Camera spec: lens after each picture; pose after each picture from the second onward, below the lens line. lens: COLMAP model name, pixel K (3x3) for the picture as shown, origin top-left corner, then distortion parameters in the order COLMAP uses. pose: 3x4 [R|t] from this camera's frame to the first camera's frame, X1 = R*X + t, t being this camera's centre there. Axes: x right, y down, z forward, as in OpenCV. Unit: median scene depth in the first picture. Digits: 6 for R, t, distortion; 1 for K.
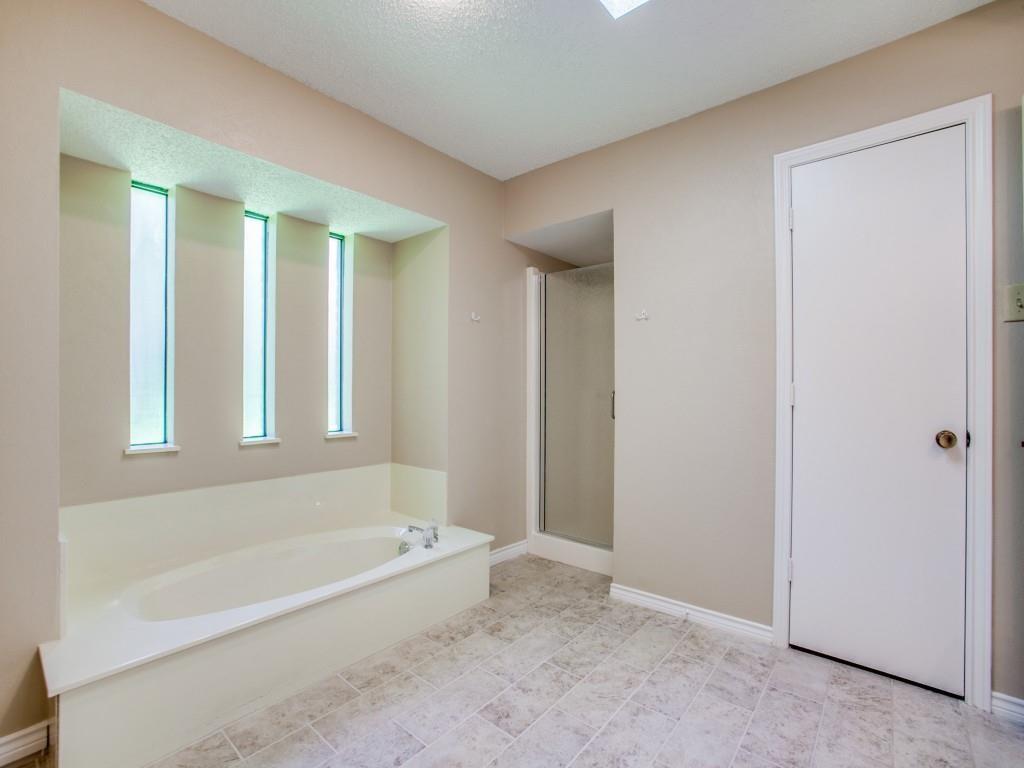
lens RADIAL K [[464.5, 0, 509.7], [0, 464.5, 386.2], [0, 0, 1]] dist [-0.074661, 0.024933]
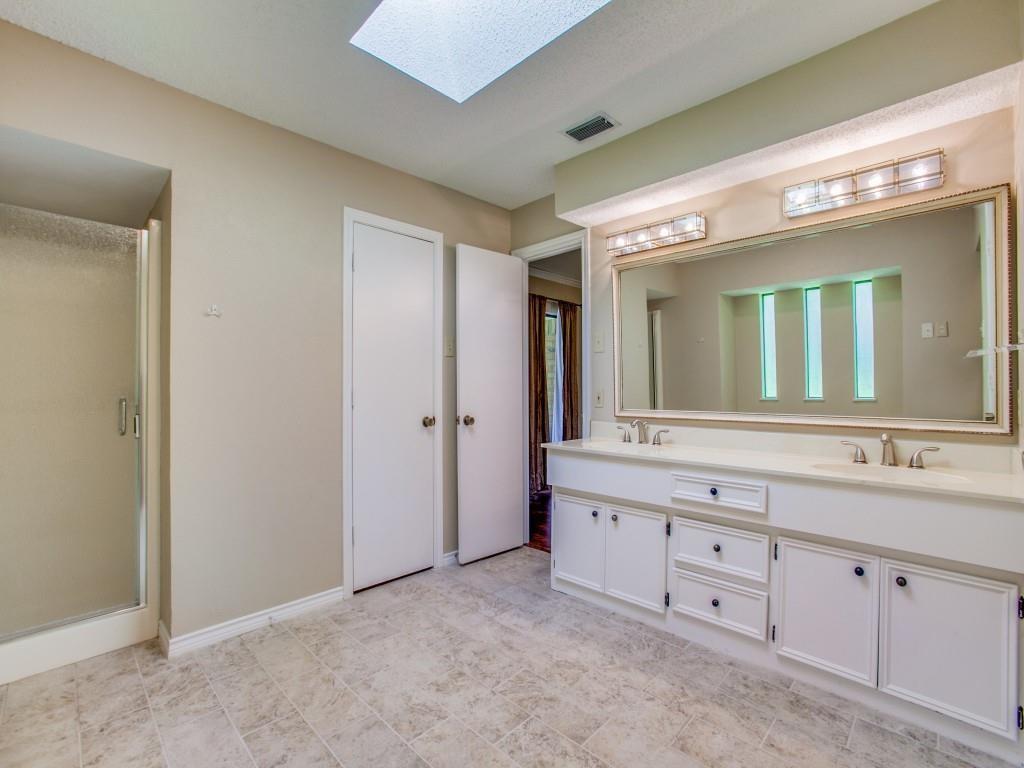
lens RADIAL K [[464.5, 0, 509.7], [0, 464.5, 386.2], [0, 0, 1]] dist [-0.074661, 0.024933]
pose [[0.059974, 0.011346, 0.998135, -0.660111], [0.002730, 0.999930, -0.011530, 0.002399], [-0.998196, 0.003416, 0.059939, 0.471091]]
